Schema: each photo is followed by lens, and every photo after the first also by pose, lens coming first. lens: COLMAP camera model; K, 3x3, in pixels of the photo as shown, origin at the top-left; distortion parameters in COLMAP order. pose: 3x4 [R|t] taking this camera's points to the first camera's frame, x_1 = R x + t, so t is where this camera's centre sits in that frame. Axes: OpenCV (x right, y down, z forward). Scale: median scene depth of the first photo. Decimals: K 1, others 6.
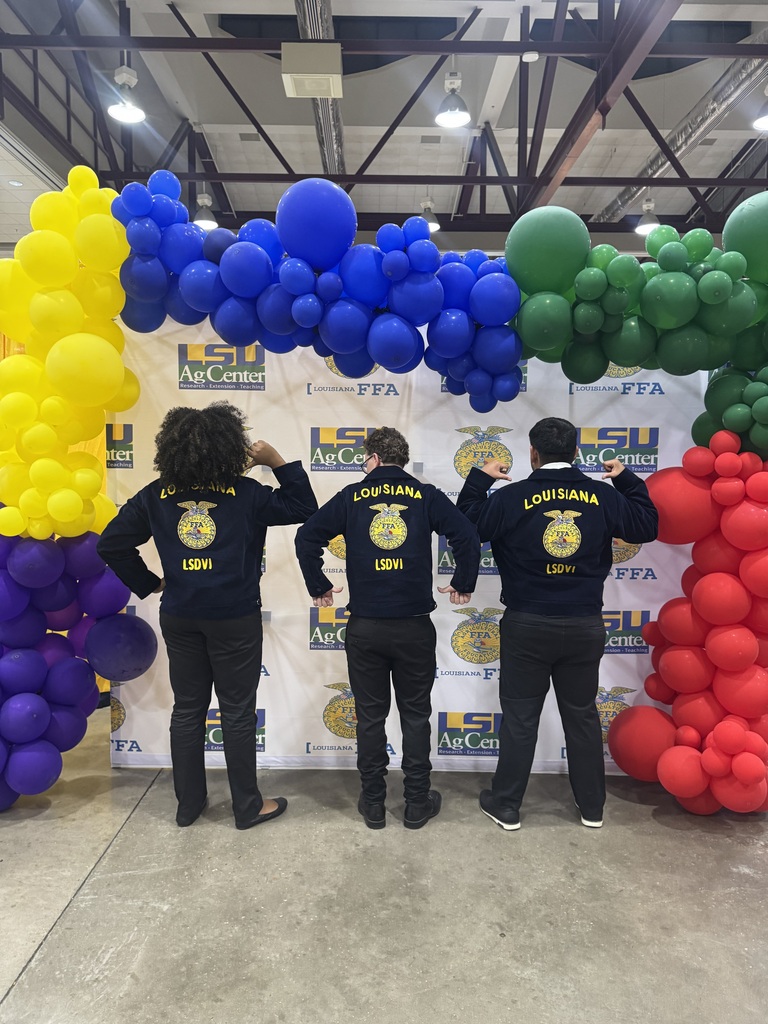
lens RADIAL K [[715.4, 0, 384.0], [0, 715.4, 512.0], [0, 0, 1]] dist [-0.007320, 0.000244]
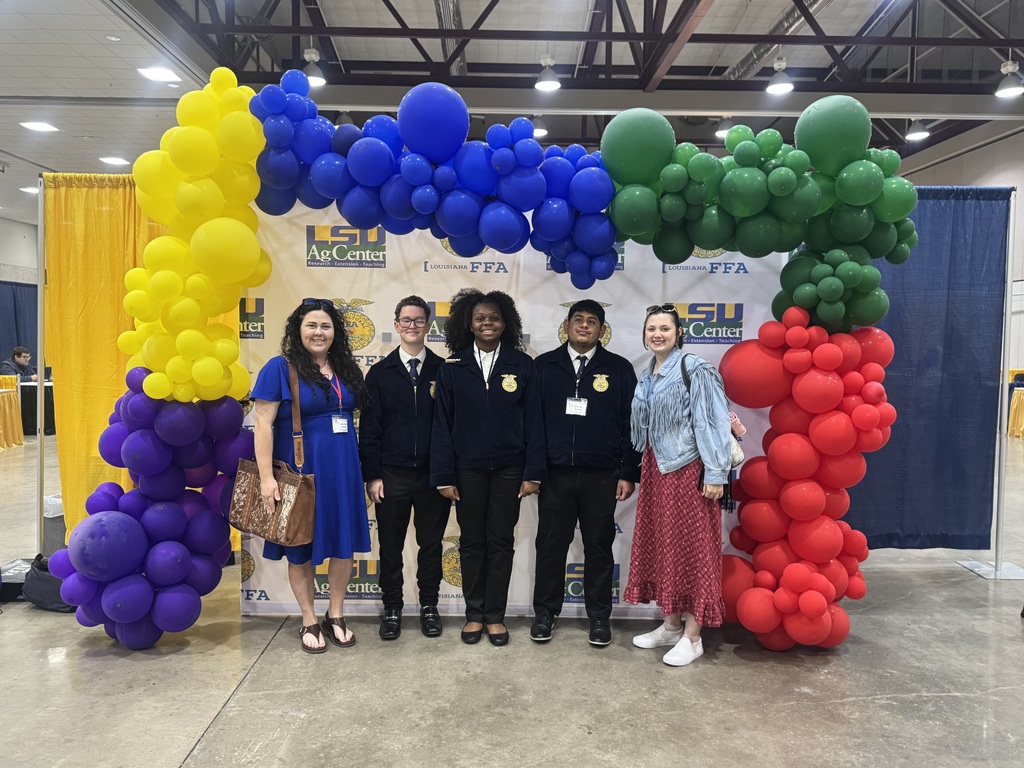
lens RADIAL K [[801.7, 0, 512.0], [0, 801.7, 384.0], [0, 0, 1]] dist [0.008265, -0.001259]
pose [[0.999948, 0.002514, 0.009844, 0.017322], [-0.002450, 0.999975, -0.006589, 0.017303], [-0.009860, 0.006564, 0.999930, -0.258431]]
